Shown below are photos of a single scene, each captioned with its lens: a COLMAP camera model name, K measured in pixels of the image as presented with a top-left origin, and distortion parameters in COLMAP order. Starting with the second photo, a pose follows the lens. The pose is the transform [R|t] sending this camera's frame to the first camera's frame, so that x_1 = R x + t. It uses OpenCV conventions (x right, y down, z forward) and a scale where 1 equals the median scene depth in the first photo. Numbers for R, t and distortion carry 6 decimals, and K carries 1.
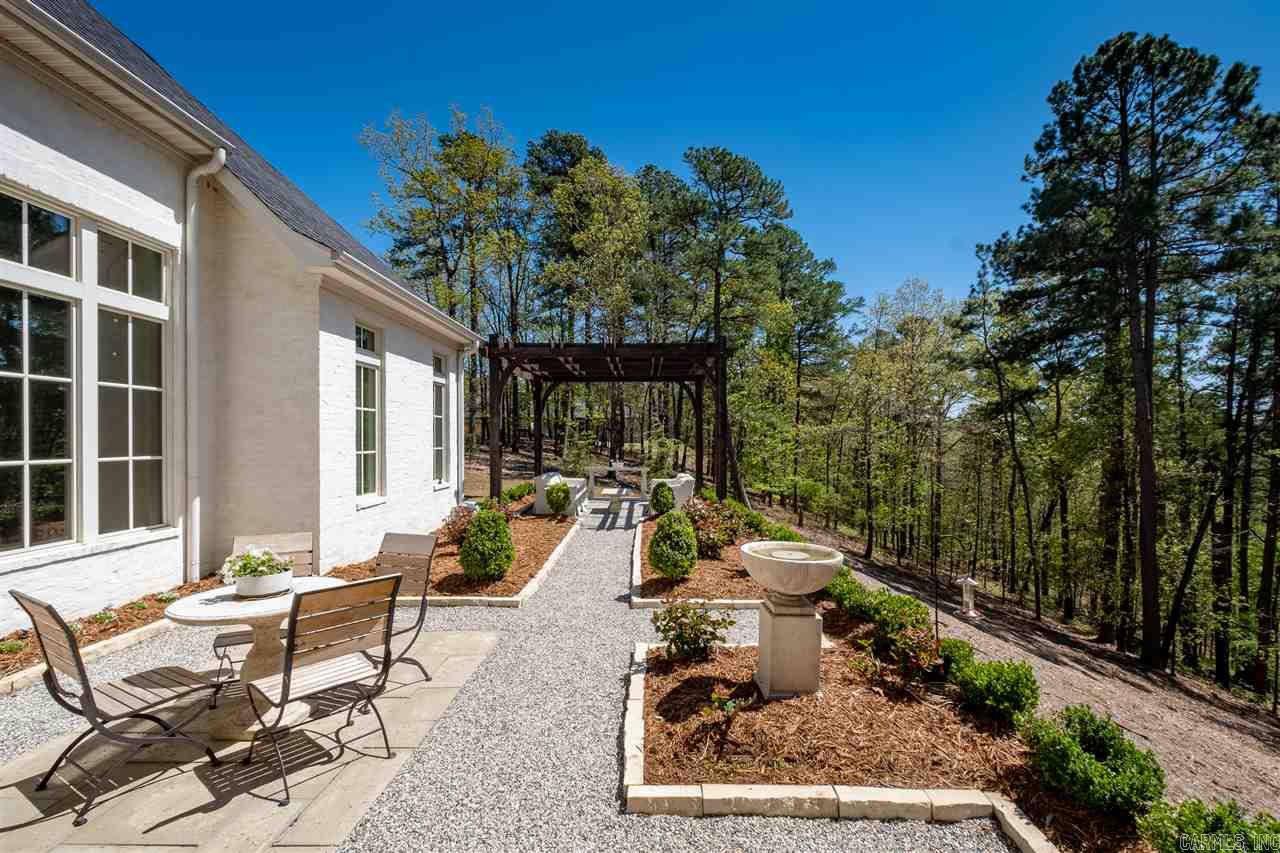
lens RADIAL K [[565.4, 0, 647.4], [0, 565.4, 435.3], [0, 0, 1]] dist [0.000300, -0.004953]
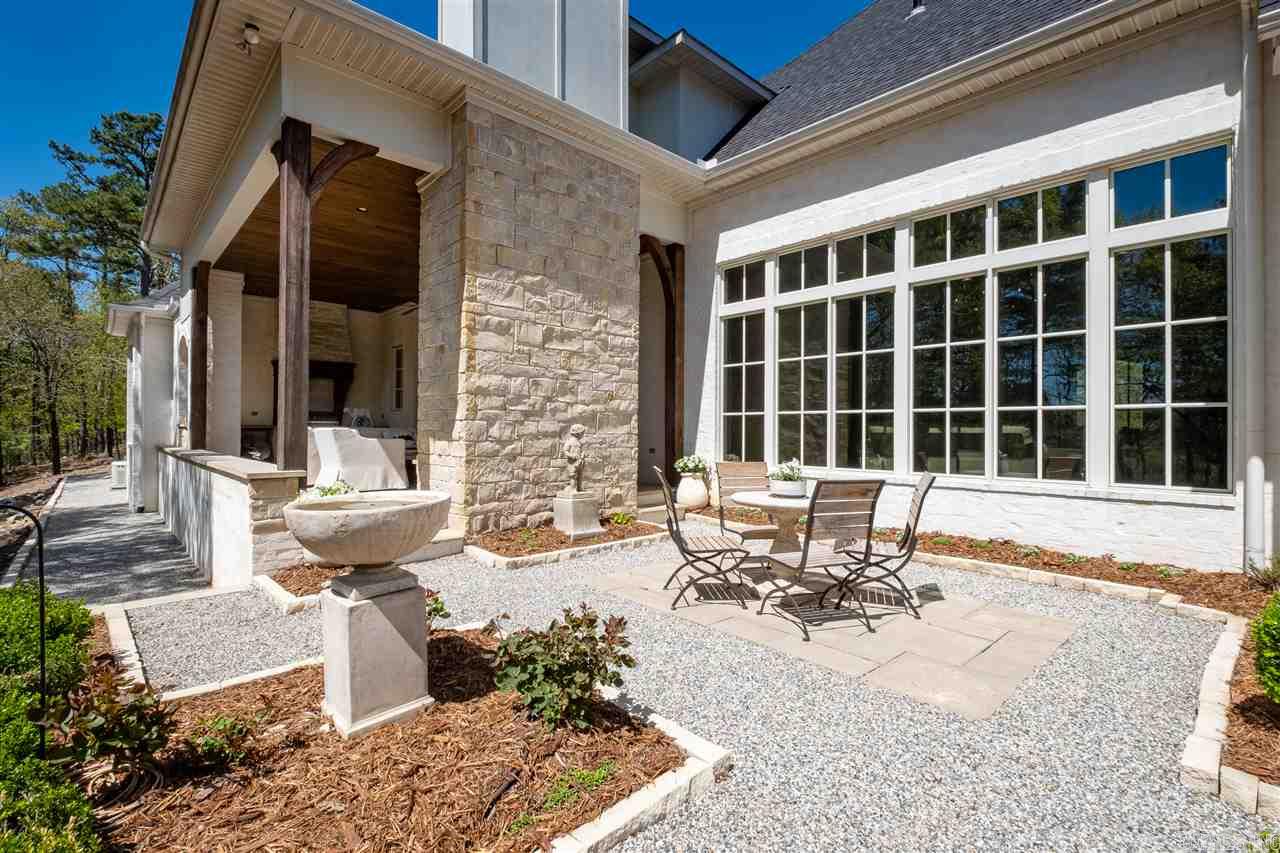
lens RADIAL K [[565.4, 0, 631.4], [0, 565.4, 434.3], [0, 0, 1]] dist [0.000300, -0.004953]
pose [[-0.735872, -0.003280, -0.677113, 0.217456], [-0.004109, 0.999991, -0.000378, 0.066732], [0.677109, 0.002504, -0.735879, 0.797934]]
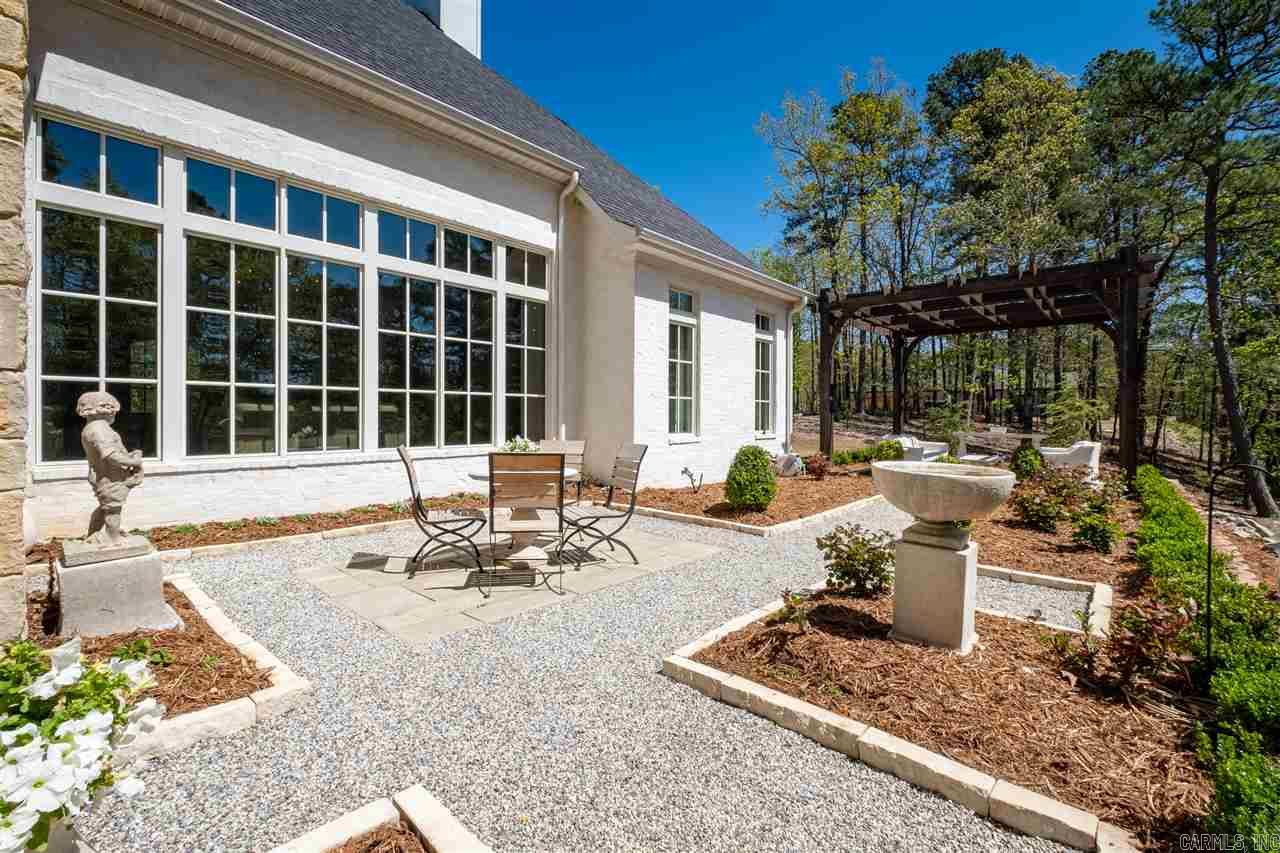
lens RADIAL K [[565.4, 0, 634.3], [0, 565.4, 420.1], [0, 0, 1]] dist [0.000300, -0.004953]
pose [[0.738222, 0.012016, -0.674451, 0.227600], [-0.004585, 0.999908, 0.012796, 0.062393], [0.674543, -0.006354, 0.738208, 0.063351]]
